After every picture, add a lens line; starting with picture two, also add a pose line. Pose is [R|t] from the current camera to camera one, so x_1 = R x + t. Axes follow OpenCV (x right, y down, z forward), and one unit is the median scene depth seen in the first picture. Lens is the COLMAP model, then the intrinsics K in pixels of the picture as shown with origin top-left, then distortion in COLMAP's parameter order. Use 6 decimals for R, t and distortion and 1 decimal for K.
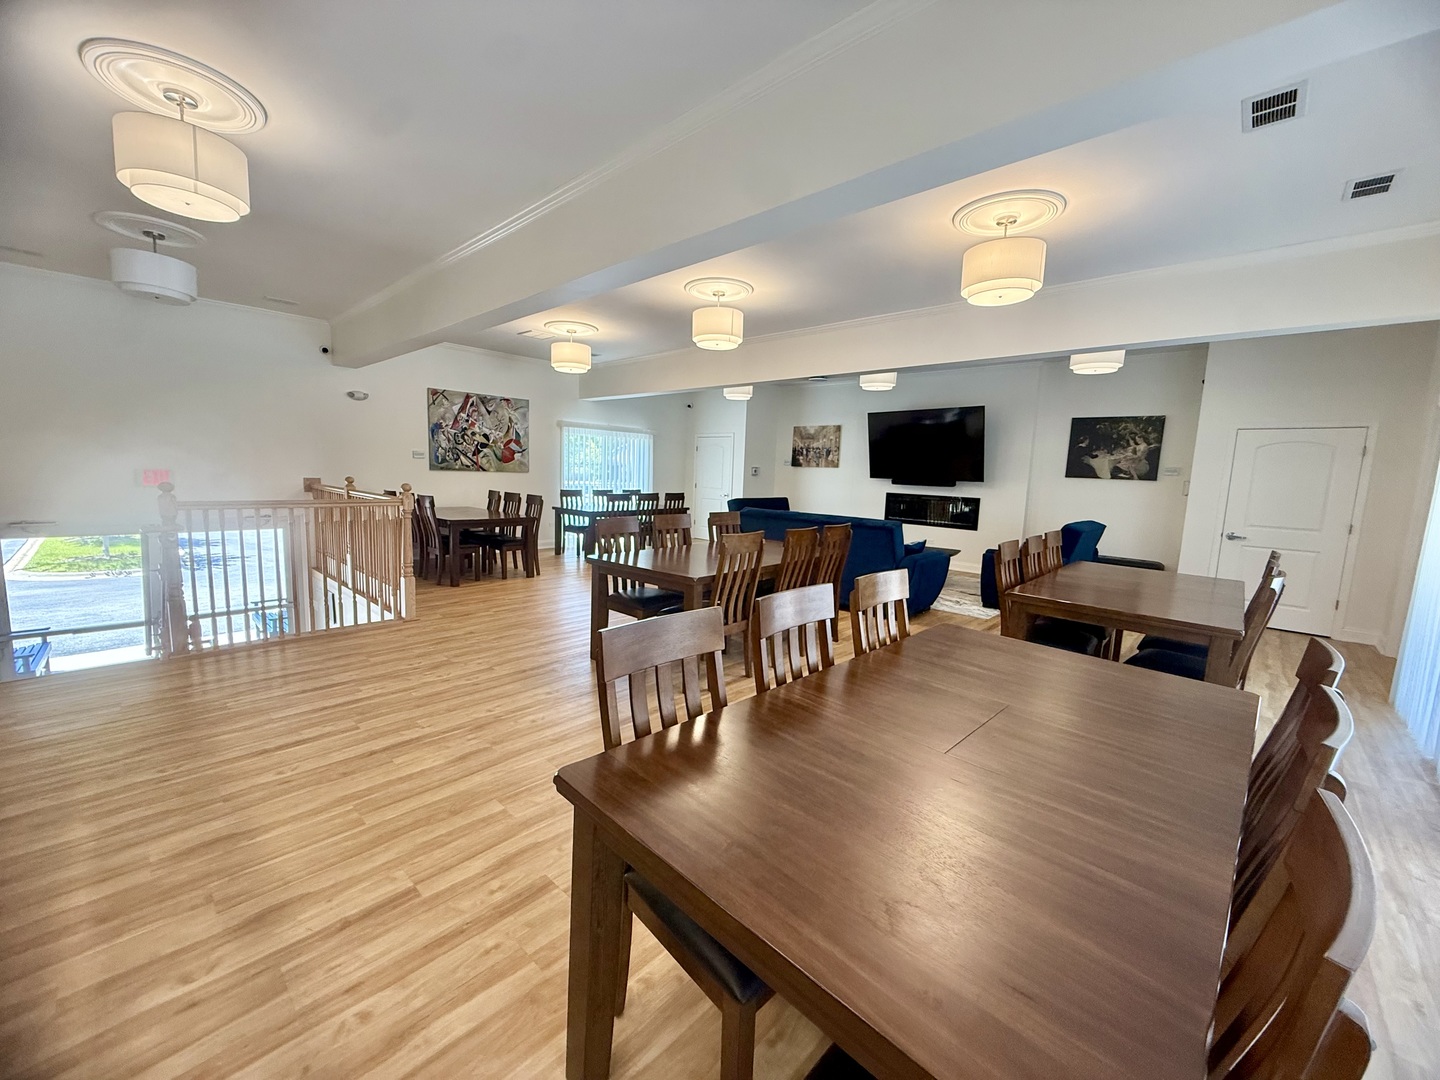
lens RADIAL K [[562.4, 0, 710.2], [0, 562.4, 554.2], [0, 0, 1]] dist [-0.012743, 0.000261]
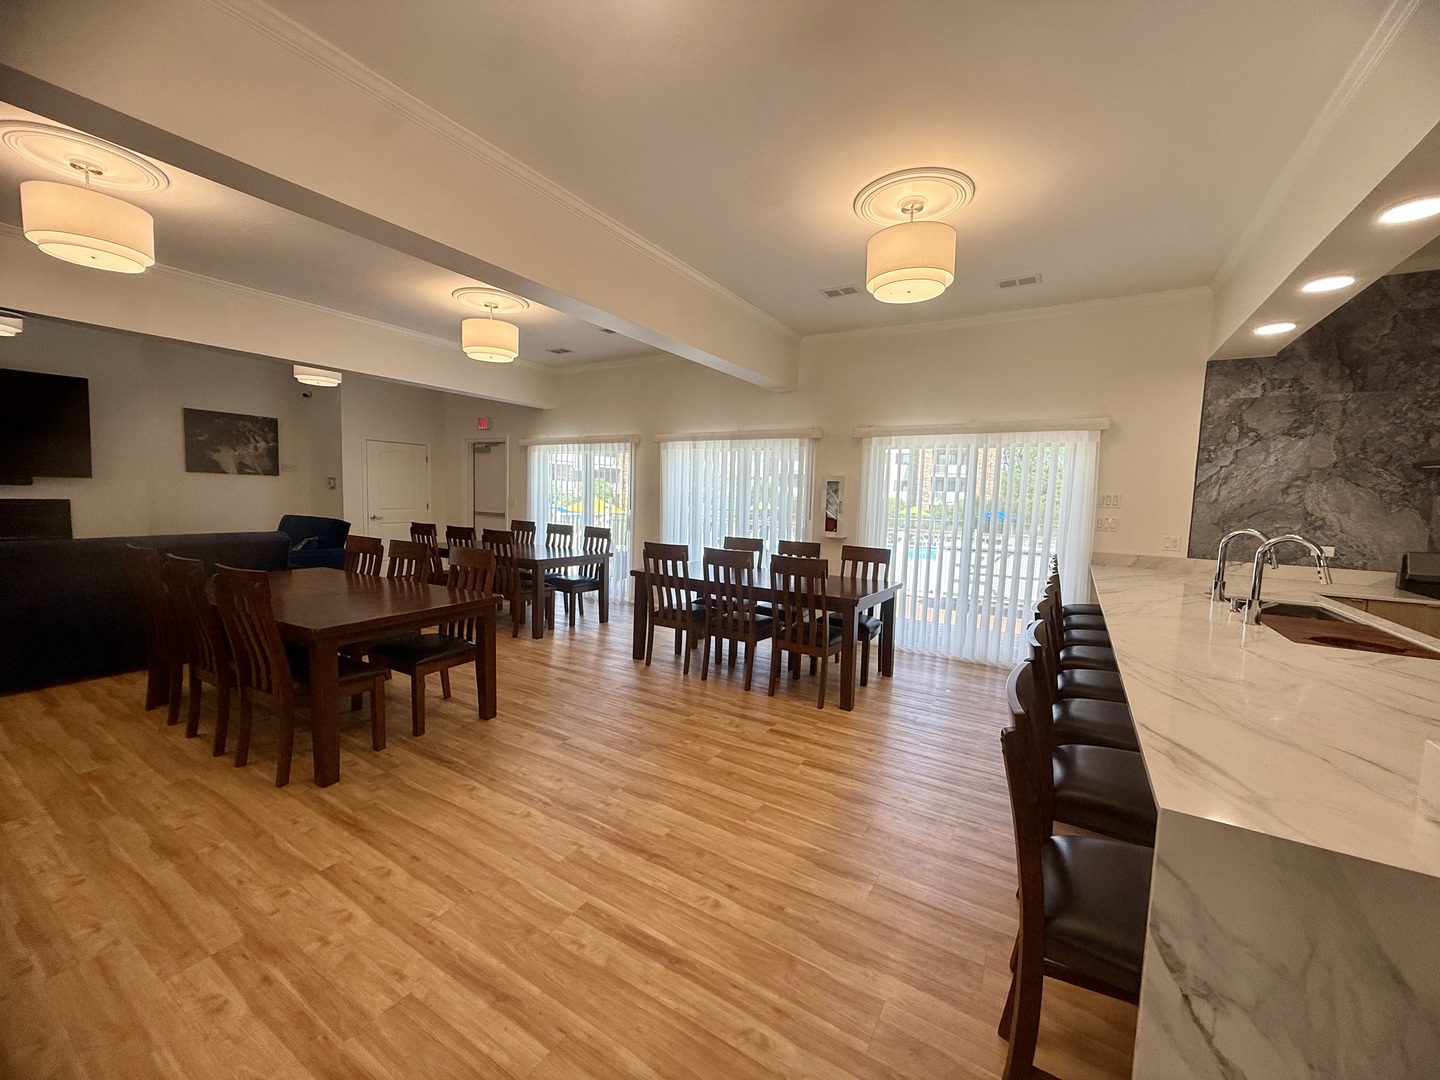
lens RADIAL K [[575.3, 0, 720.0], [0, 575.3, 540.0], [0, 0, 1]] dist [0.004165, 0.000322]
pose [[-0.205492, -0.121110, 0.971136, -0.468624], [0.107217, 0.983554, 0.145346, -0.070784], [-0.972768, 0.133990, -0.189127, 0.338597]]
